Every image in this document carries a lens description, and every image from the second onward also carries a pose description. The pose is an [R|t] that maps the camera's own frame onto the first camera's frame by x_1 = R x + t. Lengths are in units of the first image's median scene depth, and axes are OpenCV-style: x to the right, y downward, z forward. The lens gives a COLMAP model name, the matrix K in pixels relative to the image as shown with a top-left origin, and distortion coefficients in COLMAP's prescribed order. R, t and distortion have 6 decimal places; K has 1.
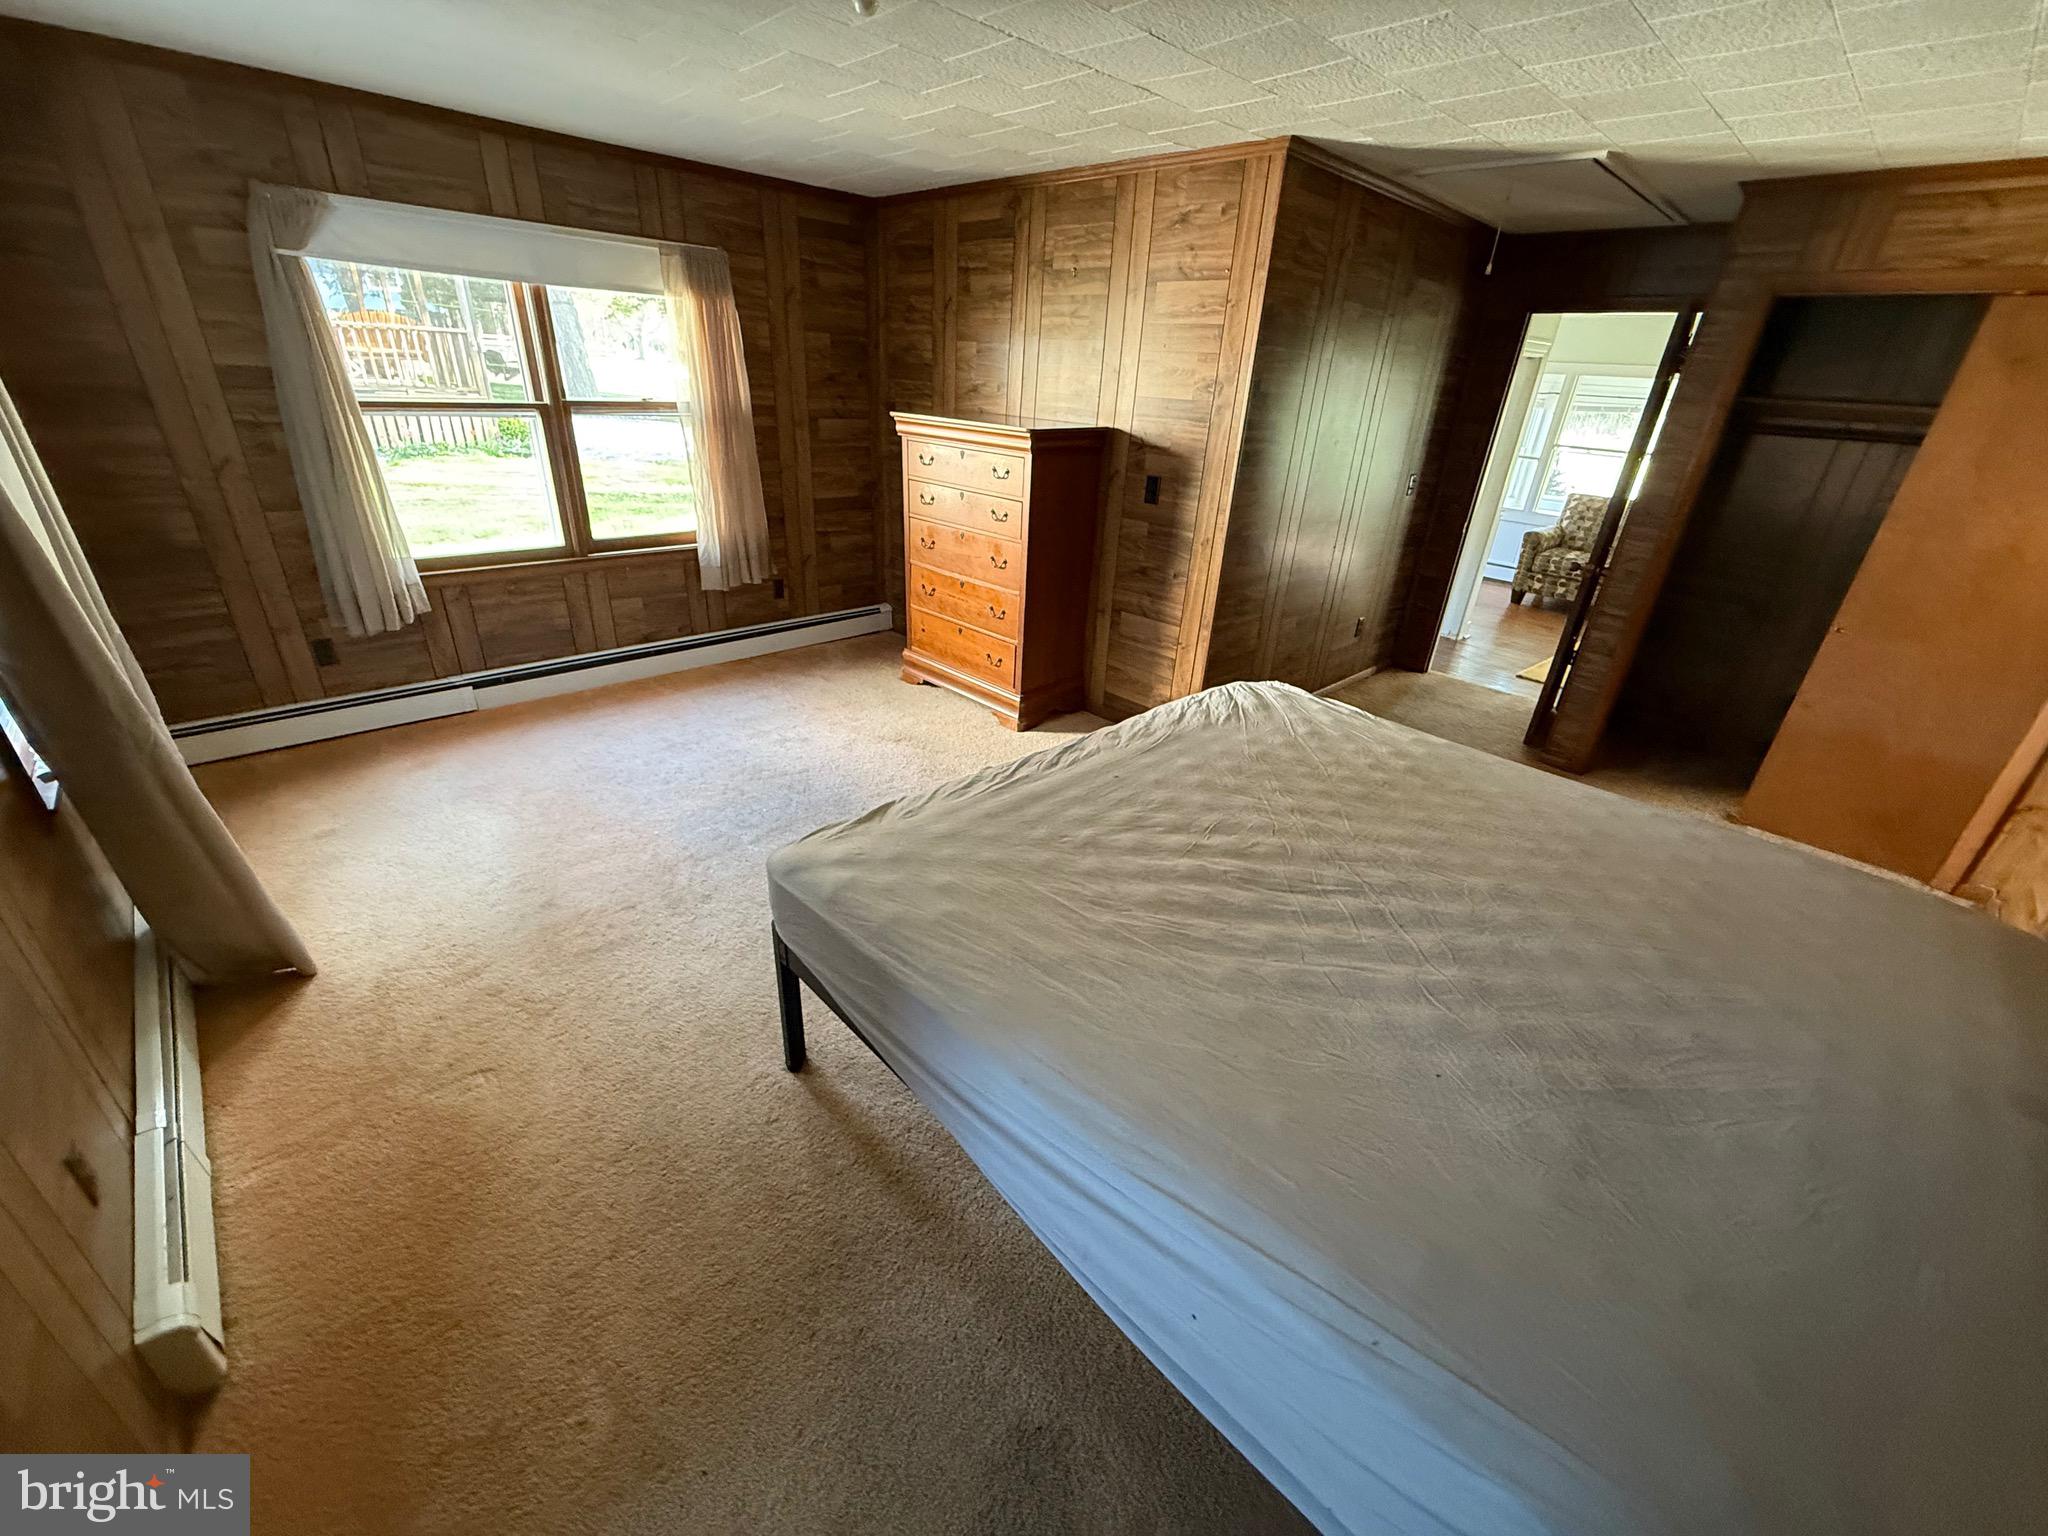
lens RADIAL K [[815.7, 0, 1013.5], [0, 815.7, 765.2], [0, 0, 1]] dist [0.001758, -0.000330]
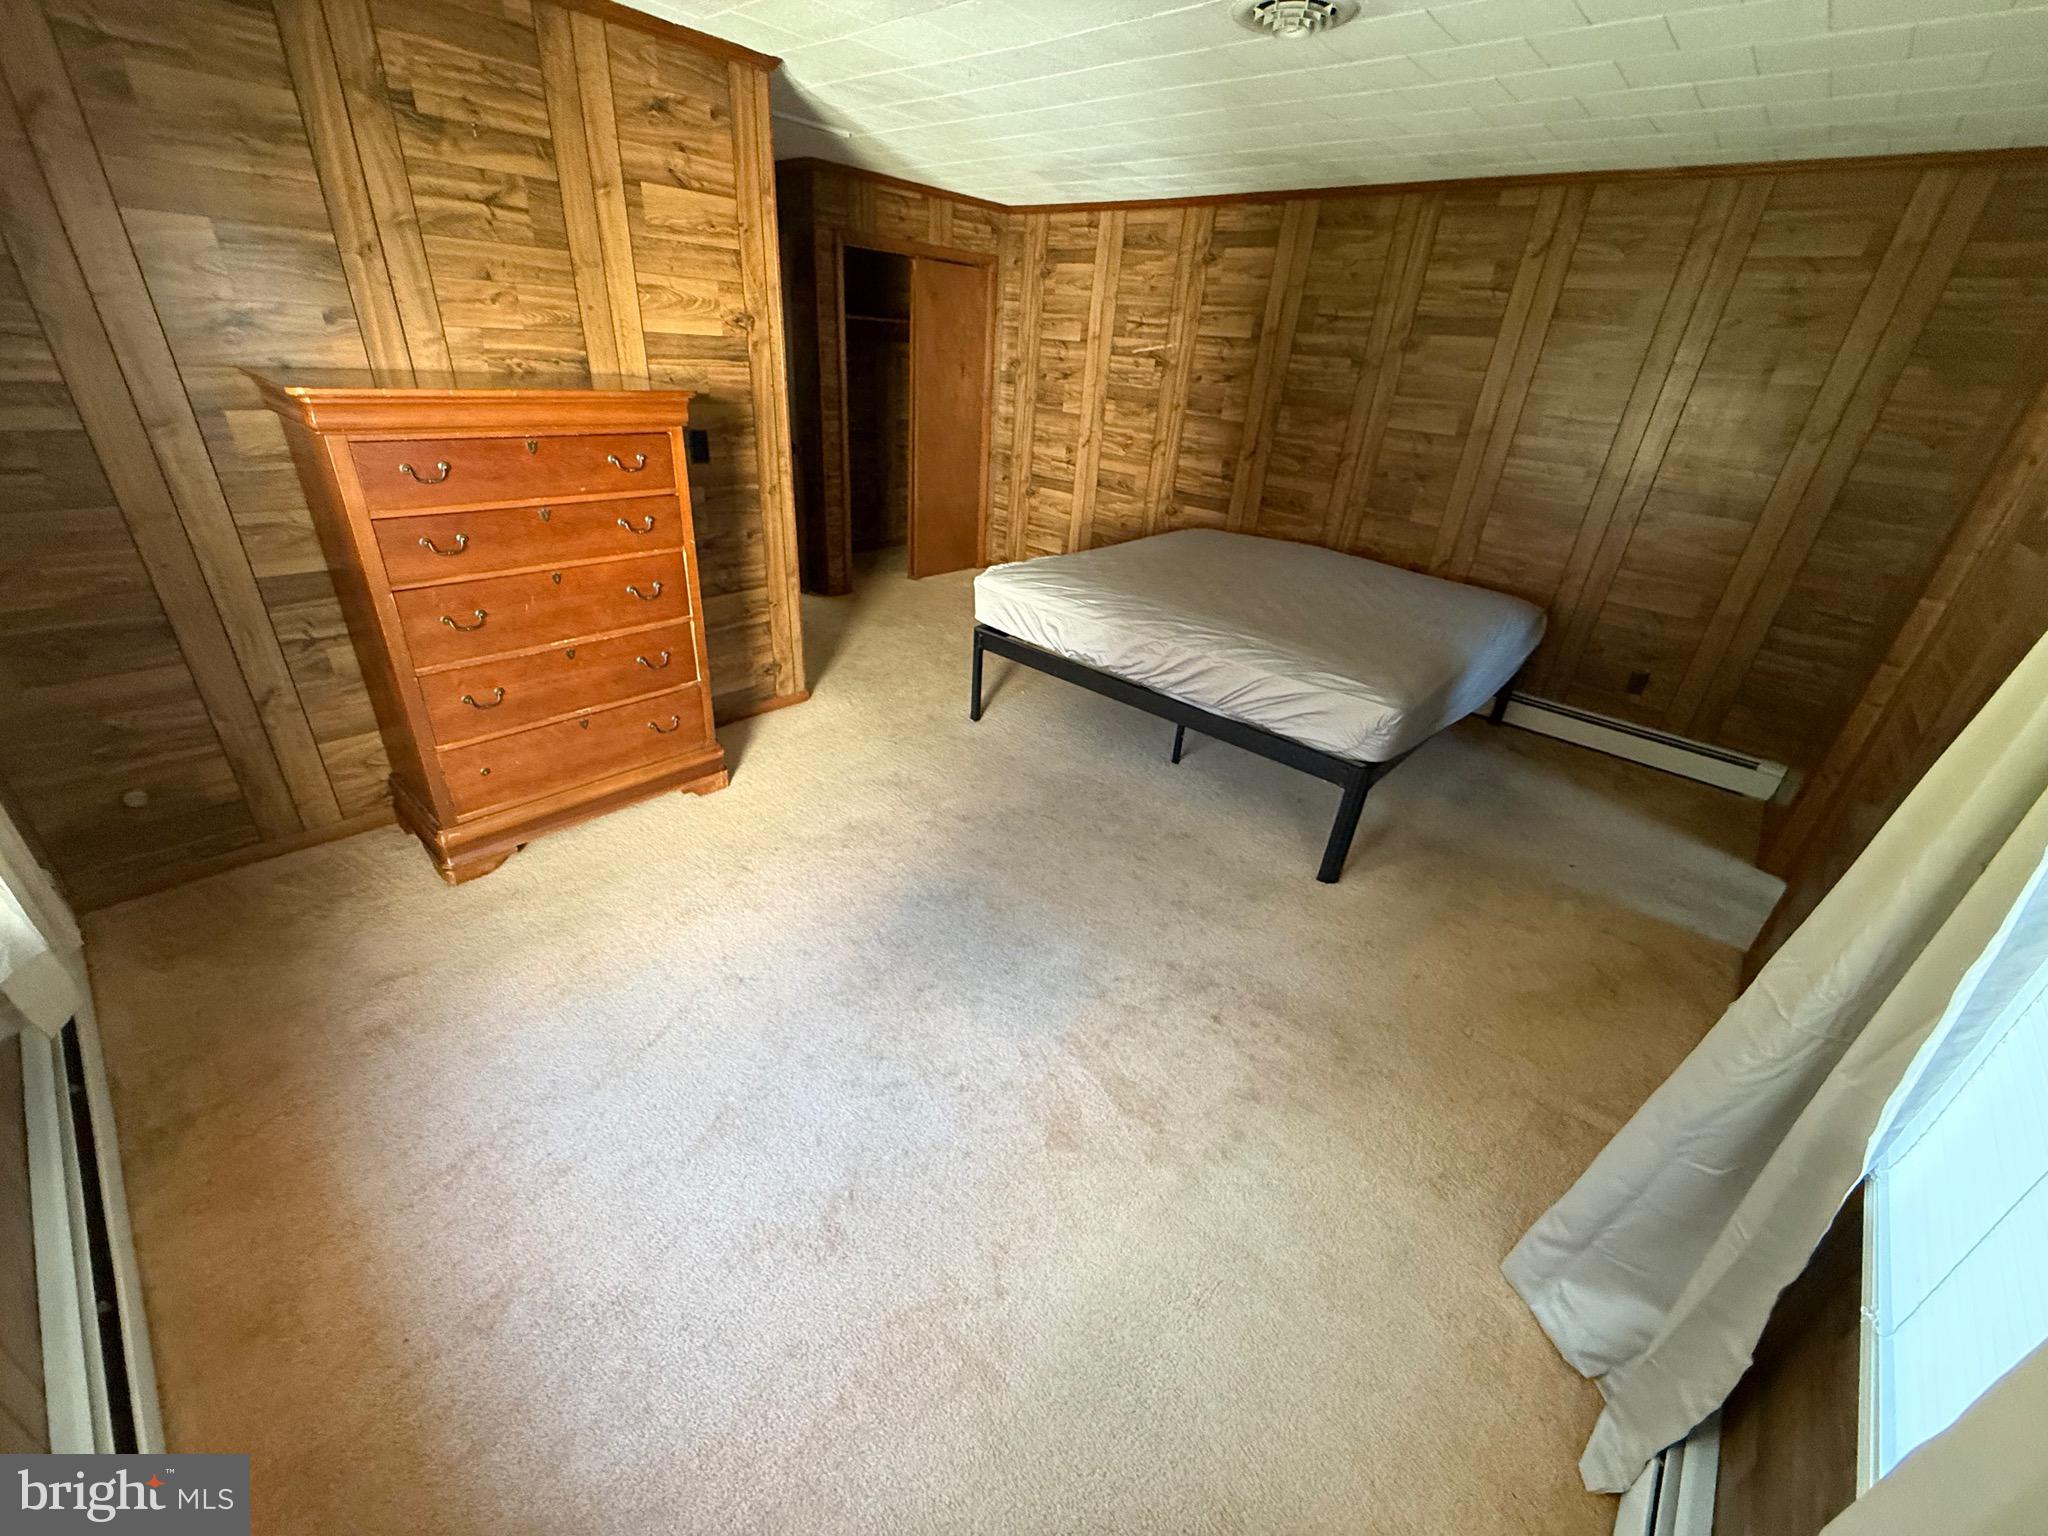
lens RADIAL K [[815.7, 0, 1026.7], [0, 815.7, 768.3], [0, 0, 1]] dist [0.001758, -0.000330]
pose [[-0.074364, -0.514396, 0.854323, -0.736354], [0.369304, 0.781579, 0.502742, -0.372172], [-0.926329, 0.352890, 0.131847, 0.684645]]
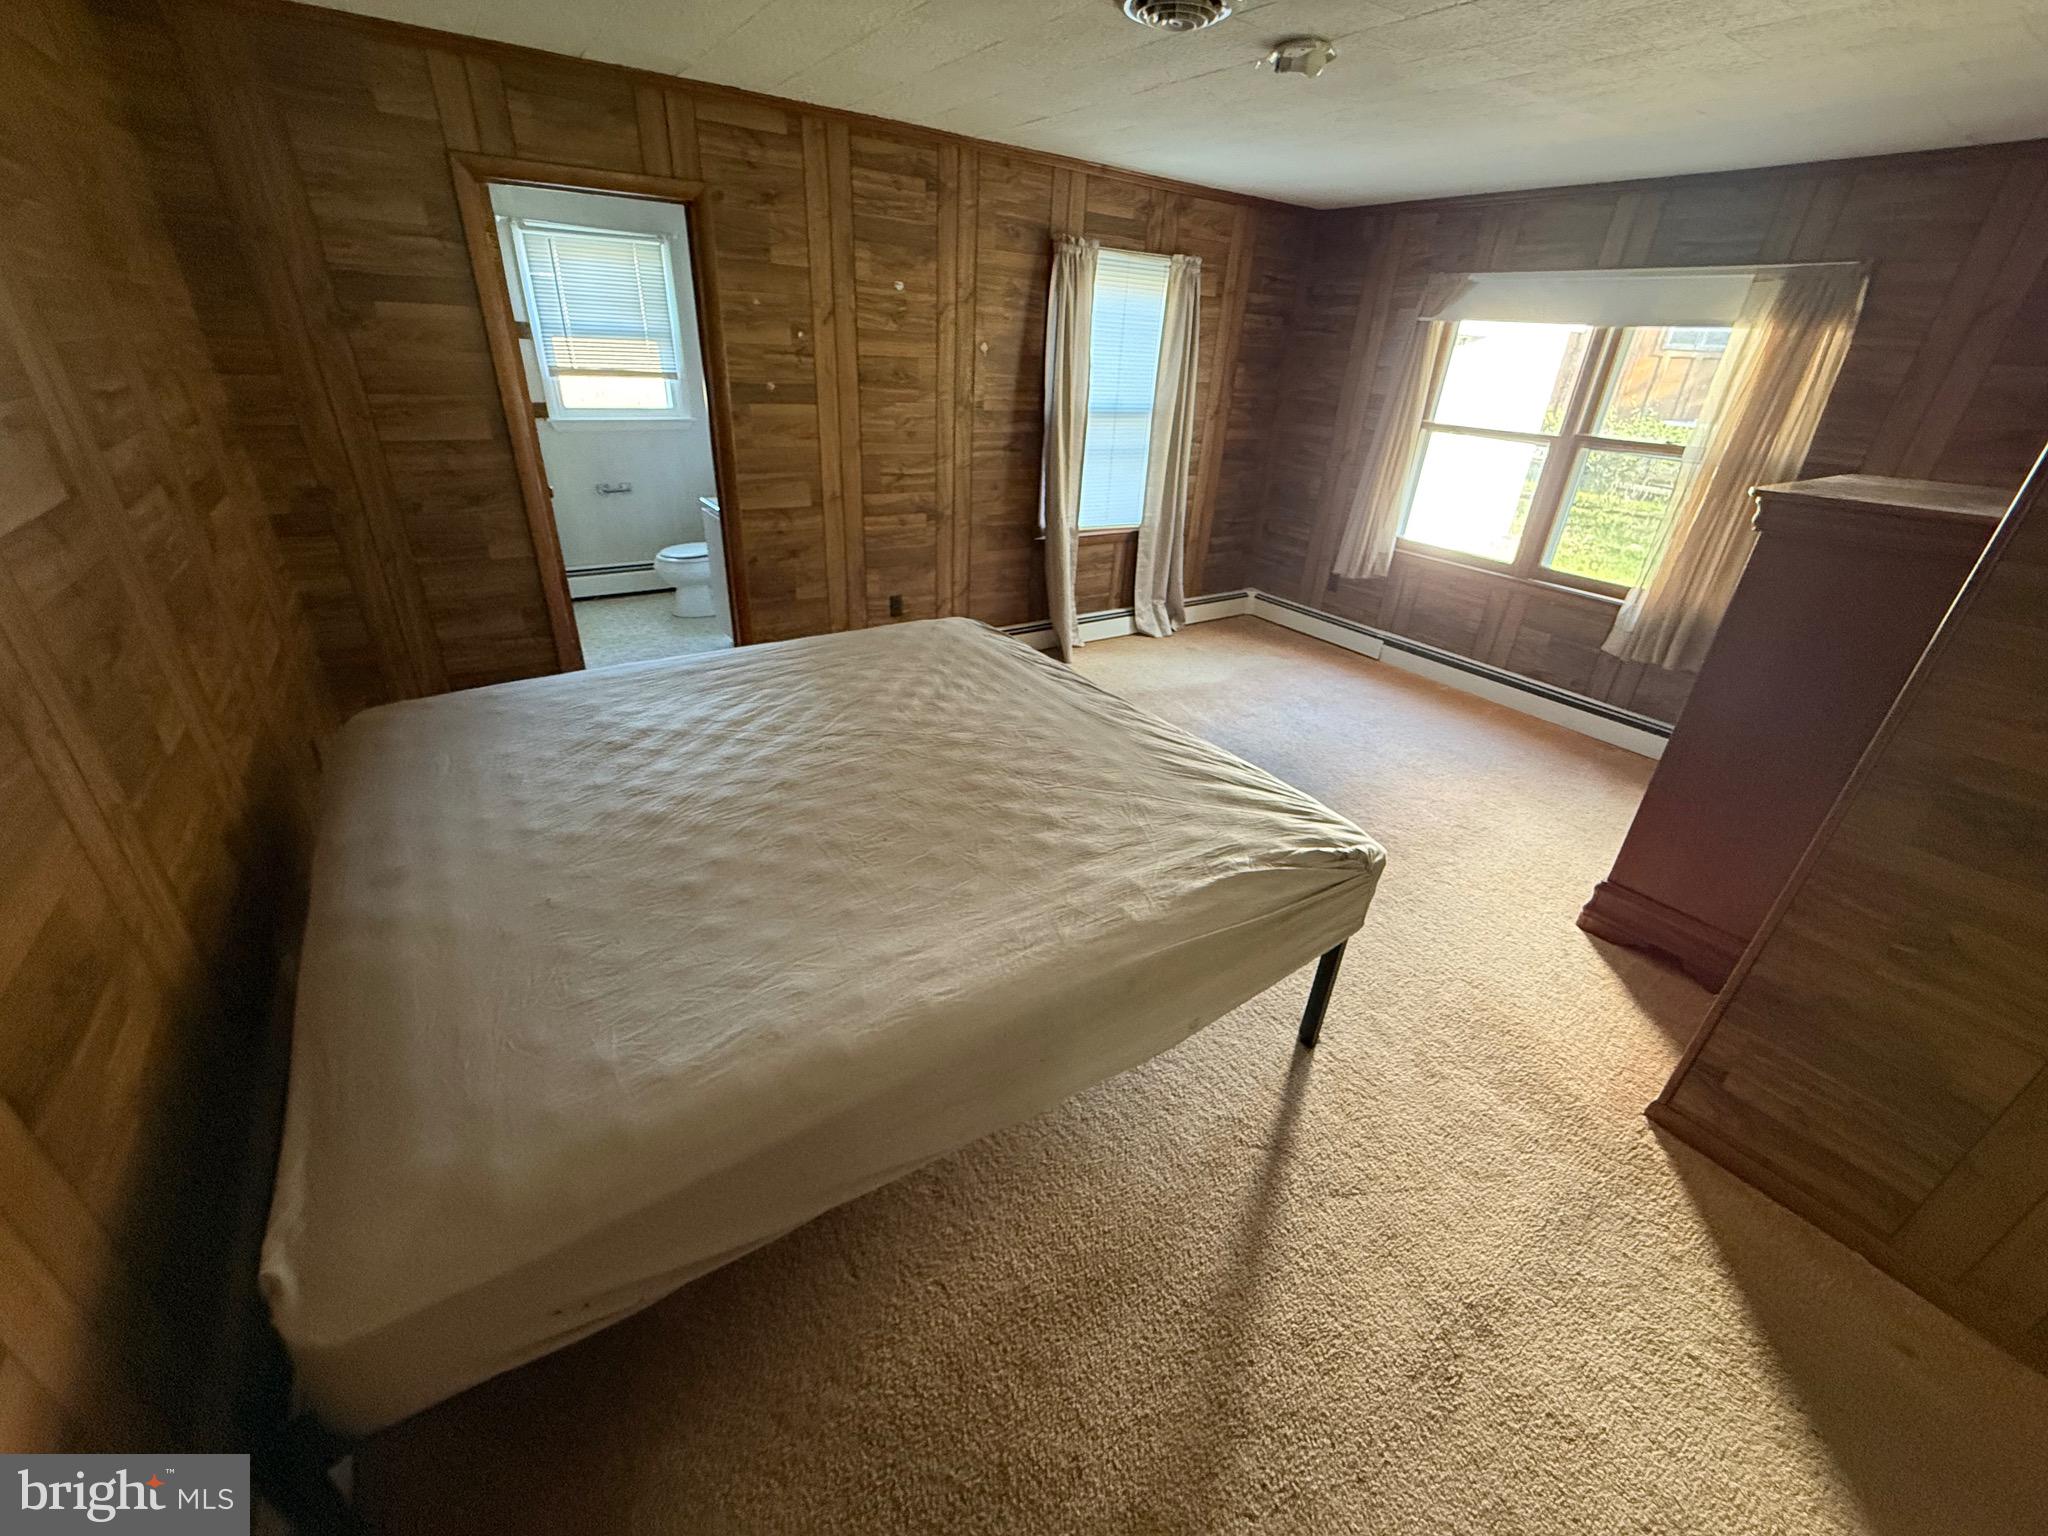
lens RADIAL K [[815.7, 0, 1029.8], [0, 815.7, 768.6], [0, 0, 1]] dist [0.001758, -0.000330]
pose [[-0.148229, 0.403057, -0.903091, 0.685014], [-0.487499, 0.764741, 0.421326, -0.220136], [0.860449, 0.502708, 0.083133, 0.528746]]
